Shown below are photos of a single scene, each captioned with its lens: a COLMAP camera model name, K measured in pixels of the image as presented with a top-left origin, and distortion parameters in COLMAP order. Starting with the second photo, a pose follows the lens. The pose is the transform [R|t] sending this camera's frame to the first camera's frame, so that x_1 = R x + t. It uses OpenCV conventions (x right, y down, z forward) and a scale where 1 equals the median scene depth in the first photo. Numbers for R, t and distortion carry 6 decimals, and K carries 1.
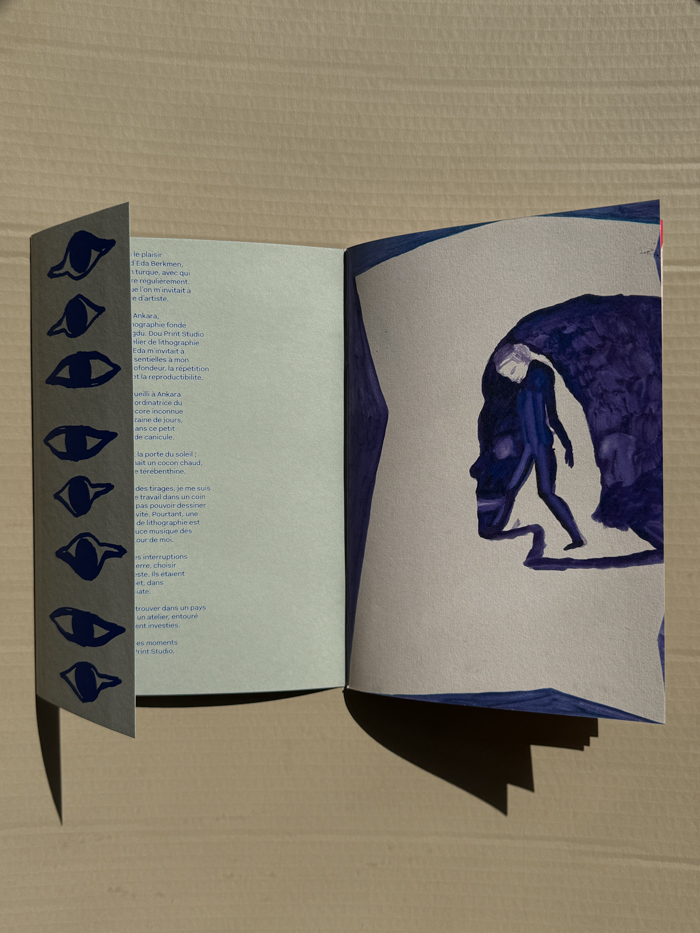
lens RADIAL K [[844.2, 0, 350.0], [0, 844.2, 466.5], [0, 0, 1]] dist [0.003274, -0.058792]
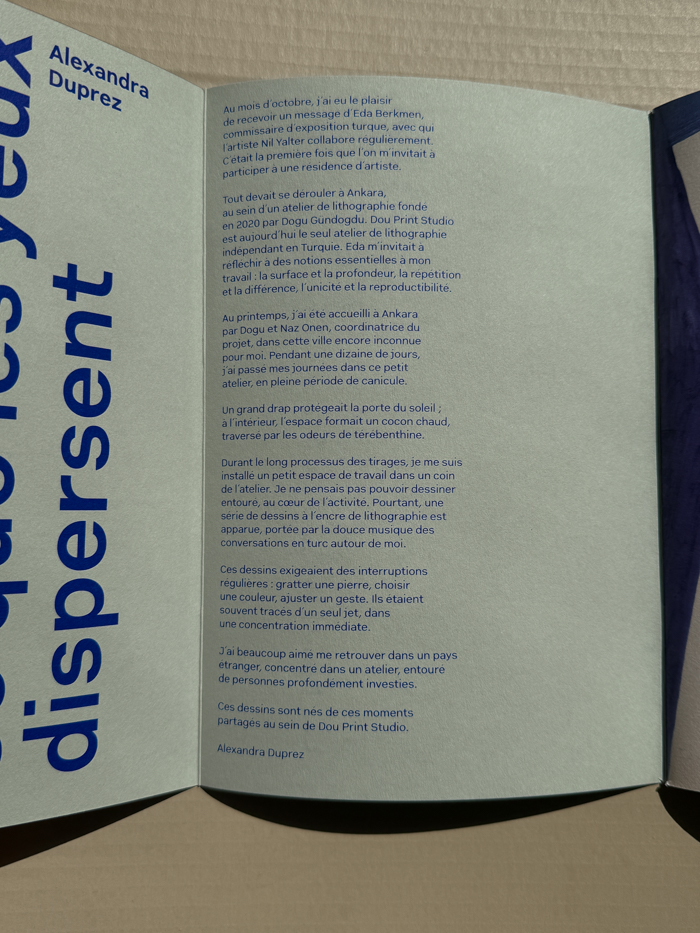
lens RADIAL K [[630.7, 0, 328.0], [0, 630.7, 465.5], [0, 0, 1]] dist [-0.000560, -0.039793]
pose [[0.995660, 0.000706, -0.093061, -0.215905], [-0.007177, 0.997576, -0.069212, 0.059644], [0.092787, 0.069579, 0.993252, 0.510564]]
